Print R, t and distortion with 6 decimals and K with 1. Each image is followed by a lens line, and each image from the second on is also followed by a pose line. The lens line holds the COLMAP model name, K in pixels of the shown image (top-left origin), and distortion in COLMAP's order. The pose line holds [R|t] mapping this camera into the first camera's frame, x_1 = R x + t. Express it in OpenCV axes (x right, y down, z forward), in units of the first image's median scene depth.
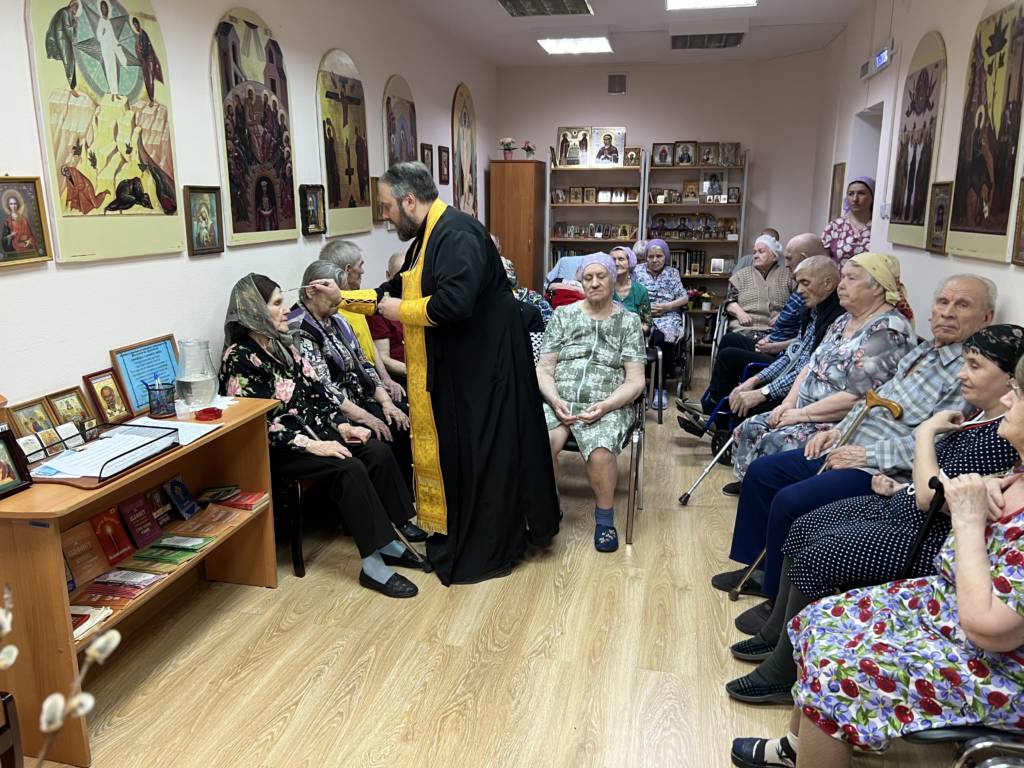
lens RADIAL K [[781.0, 0, 505.4], [0, 781.0, 382.2], [0, 0, 1]] dist [0.045633, -0.053201]
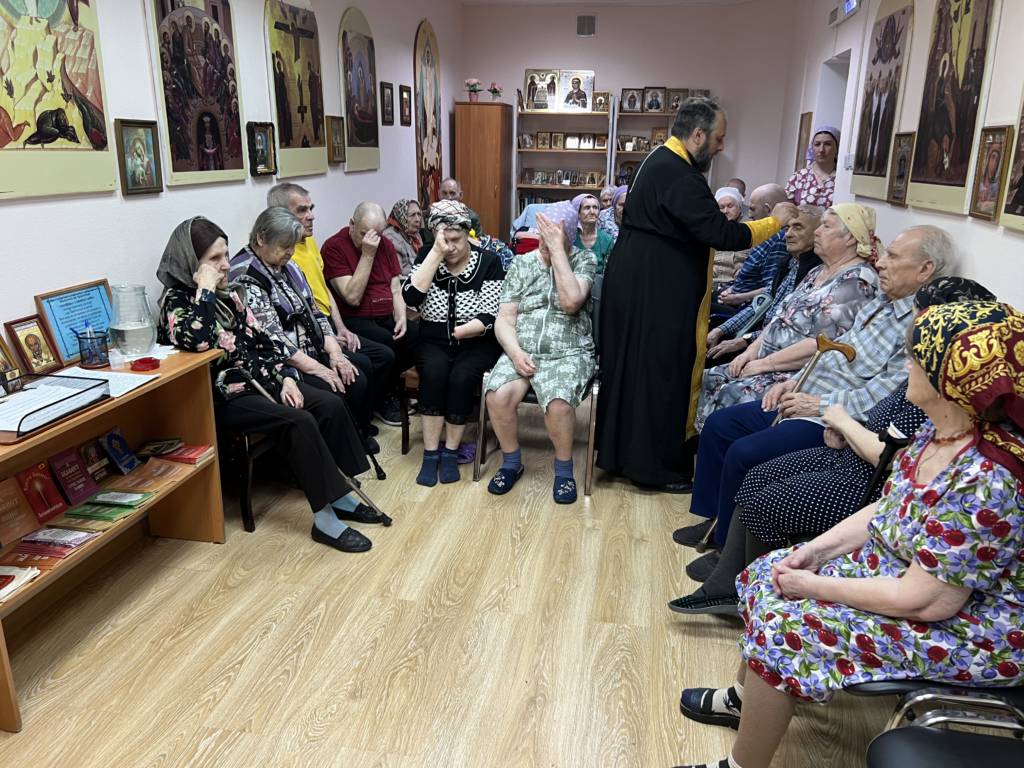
lens RADIAL K [[781.0, 0, 520.3], [0, 781.0, 375.9], [0, 0, 1]] dist [0.045633, -0.053201]
pose [[0.998442, 0.002707, 0.055731, 0.019304], [-0.005845, 0.998401, 0.056227, -0.001288], [-0.055490, -0.056466, 0.996861, 0.025213]]
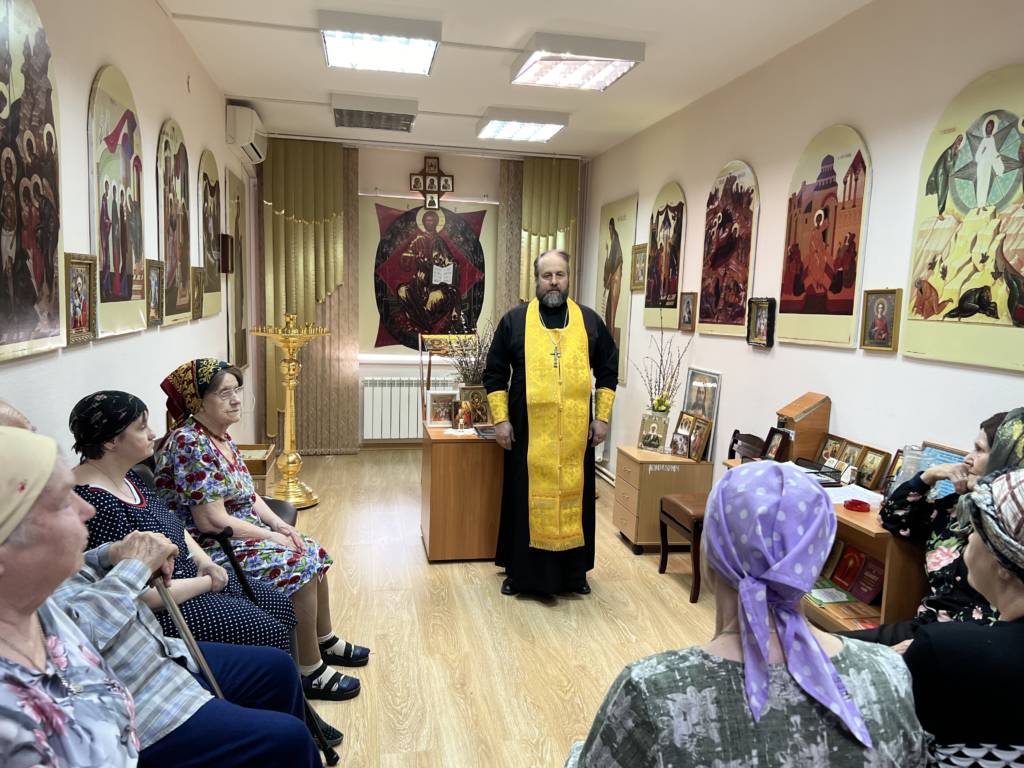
lens RADIAL K [[781.0, 0, 503.2], [0, 781.0, 387.2], [0, 0, 1]] dist [0.045633, -0.053201]
pose [[-0.922600, 0.013678, -0.385516, 0.409794], [-0.121597, 0.938112, 0.324285, -0.349852], [0.366093, 0.346063, -0.863838, 1.508895]]
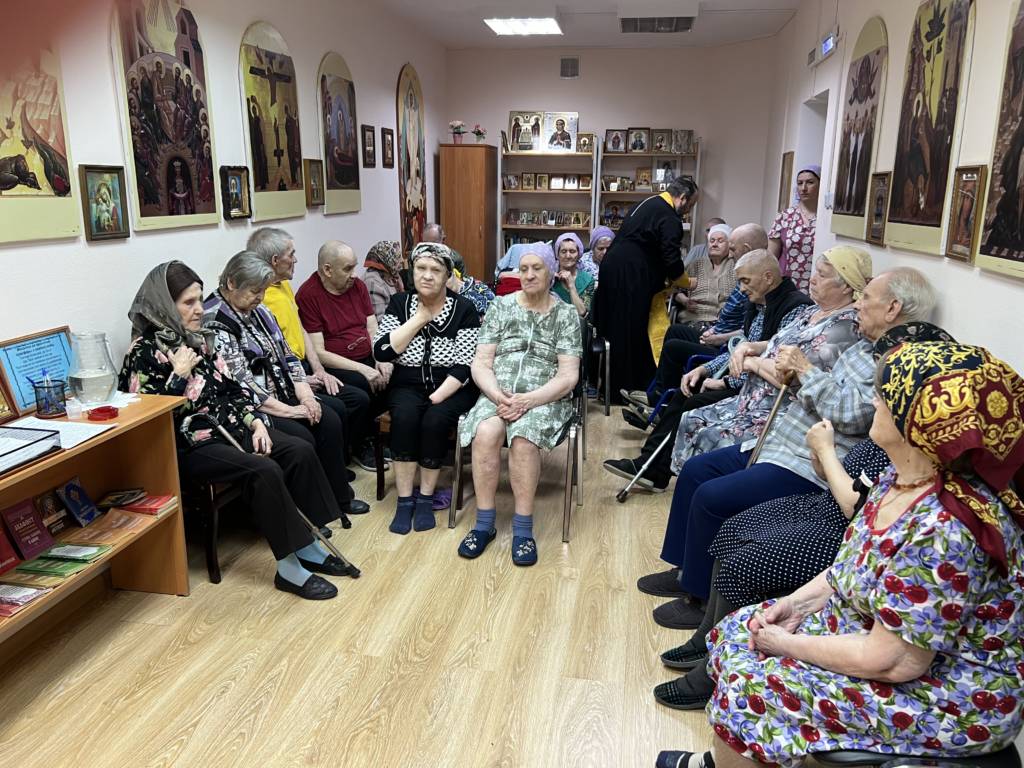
lens RADIAL K [[781.0, 0, 512.9], [0, 781.0, 385.0], [0, 0, 1]] dist [0.045633, -0.053201]
pose [[0.998634, -0.001475, 0.052233, 0.050398], [0.000413, 0.999793, 0.020348, -0.010269], [-0.052252, -0.020299, 0.998428, 0.045563]]
